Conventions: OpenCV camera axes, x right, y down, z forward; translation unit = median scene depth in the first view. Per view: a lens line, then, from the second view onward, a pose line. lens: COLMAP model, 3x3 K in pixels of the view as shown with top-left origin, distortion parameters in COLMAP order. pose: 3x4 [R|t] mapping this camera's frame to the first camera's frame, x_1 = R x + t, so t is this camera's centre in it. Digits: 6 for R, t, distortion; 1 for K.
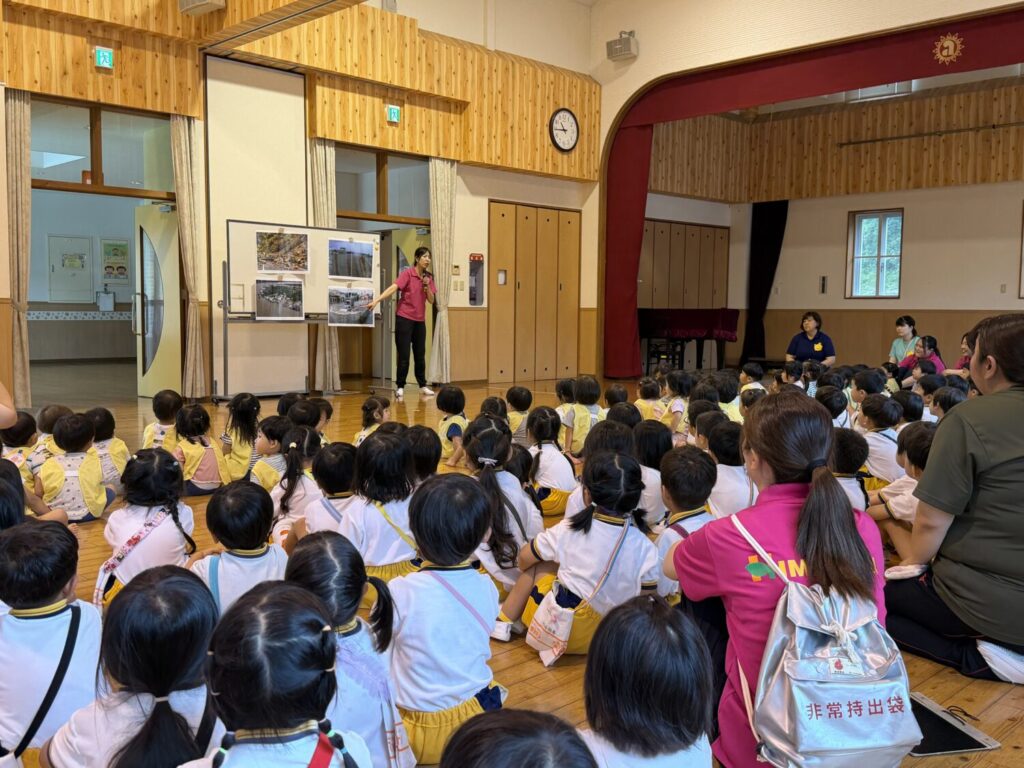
lens RADIAL K [[974.8, 0, 512.0], [0, 974.8, 384.0], [0, 0, 1]] dist [0.116597, -0.180310]
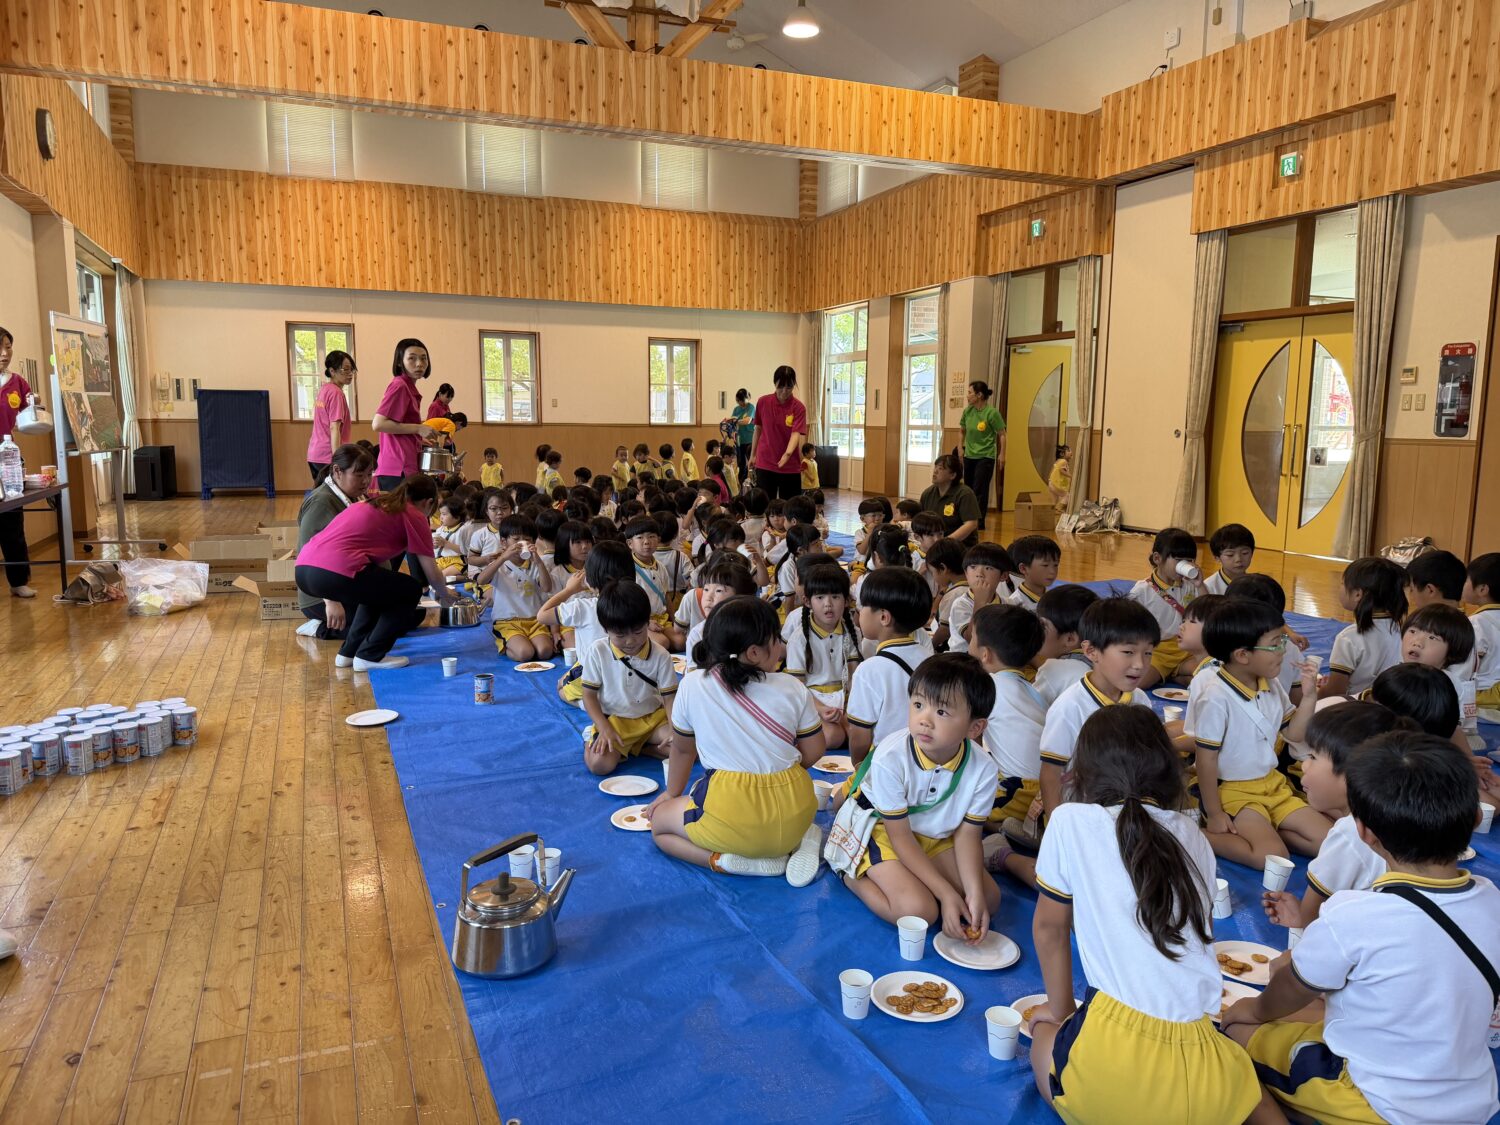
lens RADIAL K [[1061.3, 0, 750.0], [0, 1061.3, 562.5], [0, 0, 1]] dist [-0.000289, -0.001313]
pose [[-0.378270, 0.113106, -0.918759, 0.776792], [-0.079469, 0.984875, 0.153964, -0.079724], [0.922278, 0.131253, -0.363561, 0.971983]]
